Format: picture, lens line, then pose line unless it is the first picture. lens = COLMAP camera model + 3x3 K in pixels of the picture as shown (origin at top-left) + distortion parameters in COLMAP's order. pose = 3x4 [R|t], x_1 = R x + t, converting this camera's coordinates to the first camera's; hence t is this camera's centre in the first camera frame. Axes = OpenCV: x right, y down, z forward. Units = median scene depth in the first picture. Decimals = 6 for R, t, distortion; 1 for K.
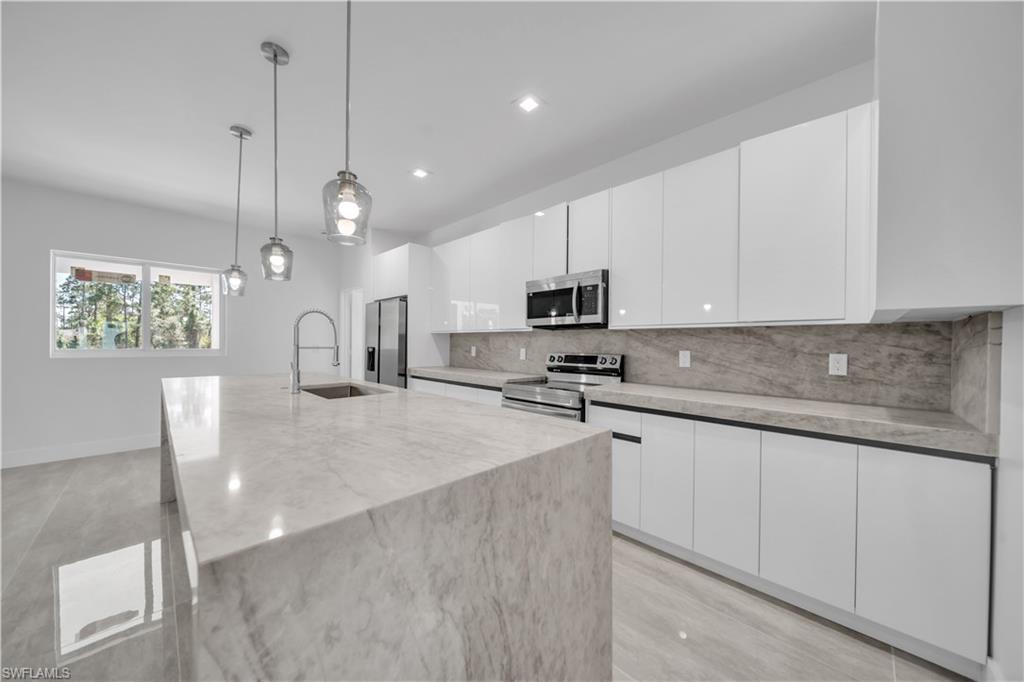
lens RADIAL K [[352.7, 0, 510.4], [0, 352.7, 344.5], [0, 0, 1]] dist [-0.001333, -0.000342]
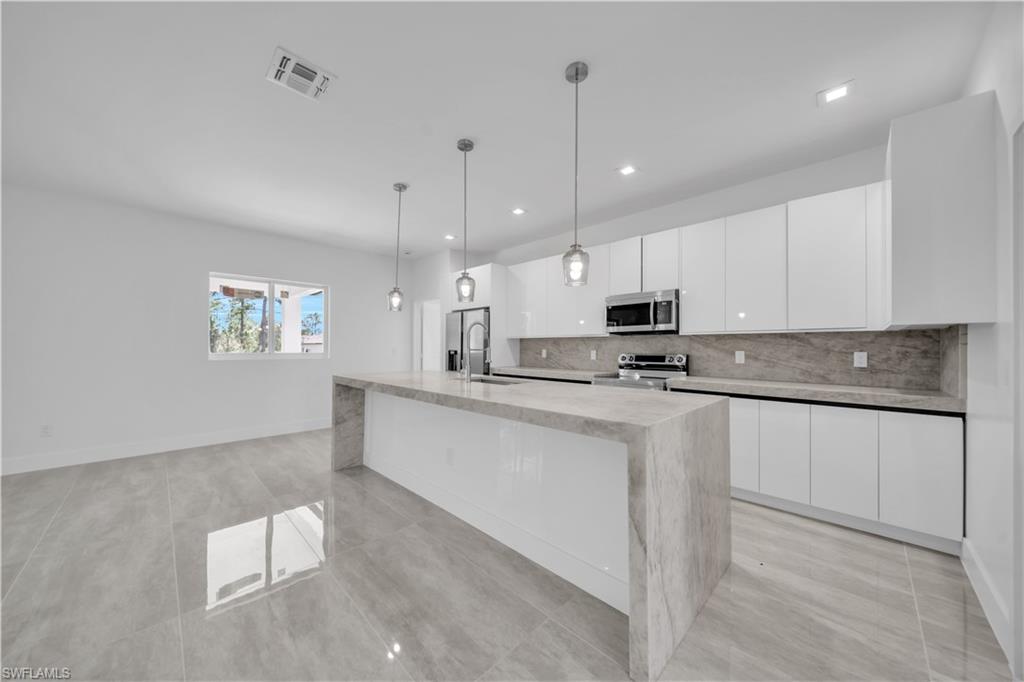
lens RADIAL K [[352.7, 0, 510.4], [0, 352.7, 344.5], [0, 0, 1]] dist [-0.001333, -0.000342]
pose [[0.999984, -0.005268, -0.001971, -0.349845], [0.005245, 0.999918, -0.011692, 0.004601], [0.002032, 0.011682, 0.999930, -0.308081]]
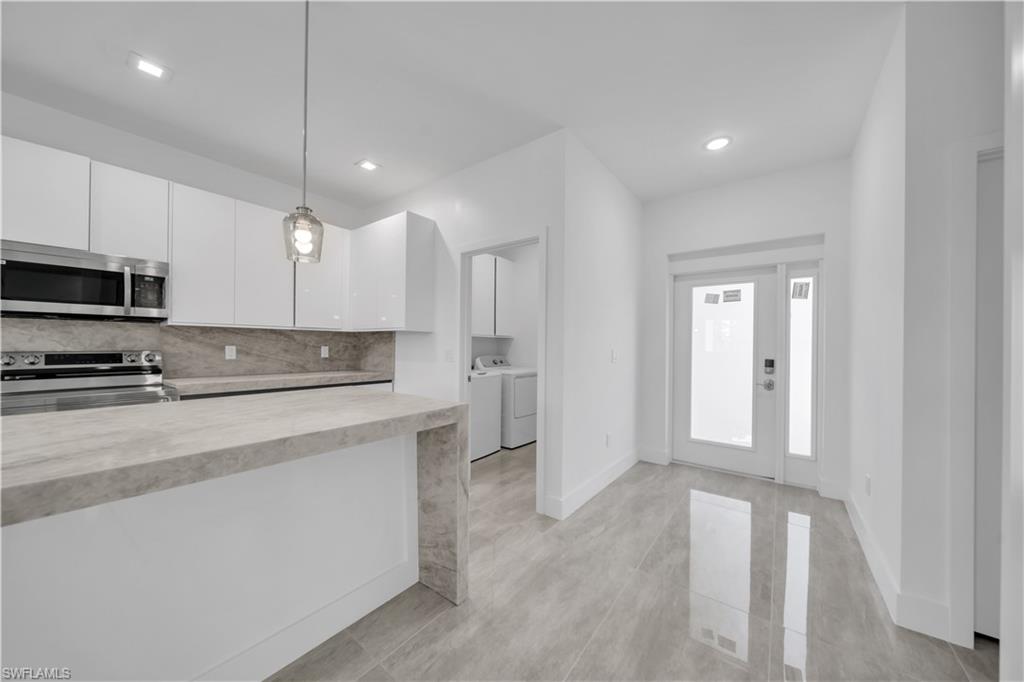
lens RADIAL K [[352.7, 0, 510.4], [0, 352.7, 344.5], [0, 0, 1]] dist [-0.001333, -0.000342]
pose [[-0.125908, -0.007099, 0.992017, -0.820634], [-0.007597, 0.999952, 0.006192, -0.001662], [-0.992013, -0.006756, -0.125955, 0.186053]]
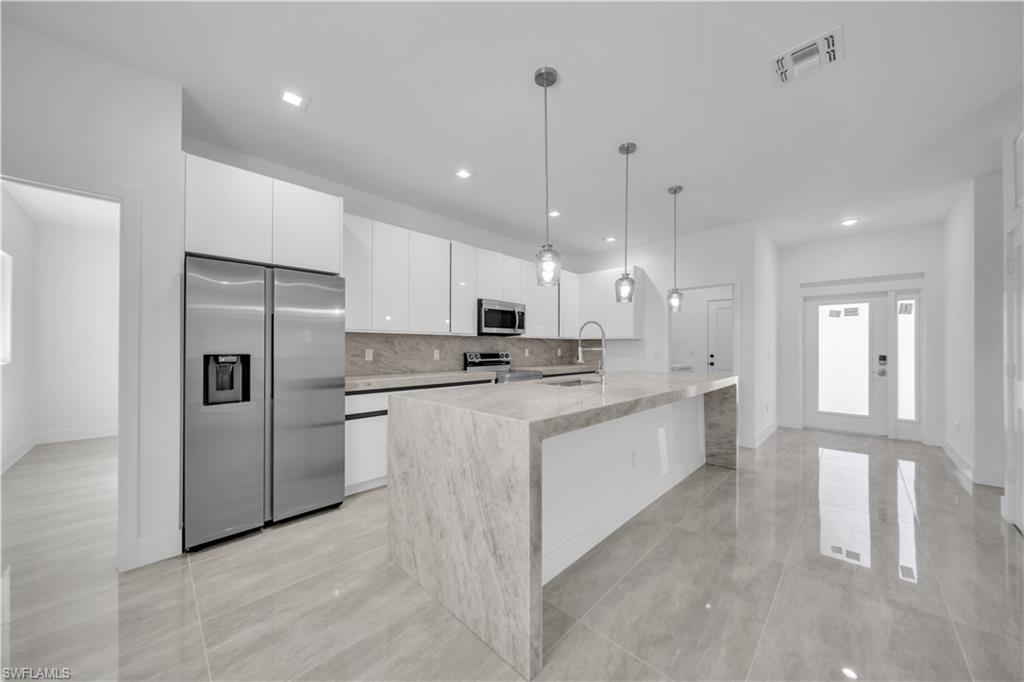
lens RADIAL K [[352.7, 0, 510.4], [0, 352.7, 344.5], [0, 0, 1]] dist [-0.001333, -0.000342]
pose [[-0.003633, -0.001125, 0.999993, -1.536675], [0.001544, 0.999998, 0.001131, -0.009735], [-0.999992, 0.001548, -0.003632, 1.075771]]
